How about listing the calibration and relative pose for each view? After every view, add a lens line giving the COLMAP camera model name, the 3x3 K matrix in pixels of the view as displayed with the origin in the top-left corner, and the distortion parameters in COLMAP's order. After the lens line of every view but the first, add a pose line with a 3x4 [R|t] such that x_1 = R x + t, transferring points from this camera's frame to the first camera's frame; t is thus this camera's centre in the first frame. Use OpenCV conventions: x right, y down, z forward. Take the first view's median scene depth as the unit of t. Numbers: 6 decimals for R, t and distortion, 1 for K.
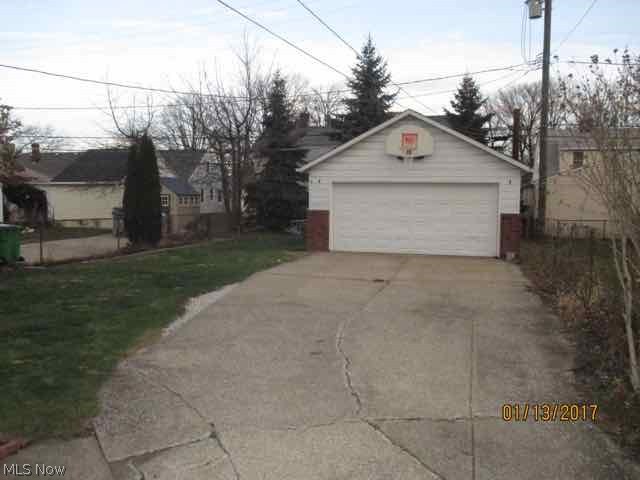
lens RADIAL K [[539.6, 0, 320.8], [0, 539.6, 239.2], [0, 0, 1]] dist [-0.017380, -0.001183]
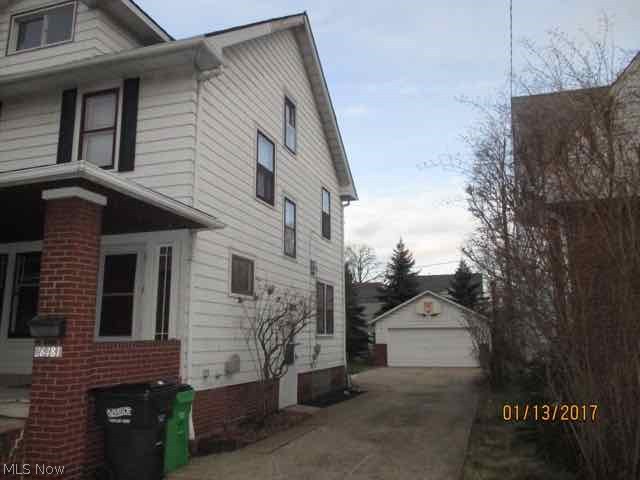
lens RADIAL K [[539.6, 0, 319.6], [0, 539.6, 240.4], [0, 0, 1]] dist [-0.017380, -0.001183]
pose [[0.998744, -0.026830, -0.042319, -0.089433], [0.015139, 0.966670, -0.255576, 0.051077], [0.047766, 0.254614, 0.965862, -0.619325]]
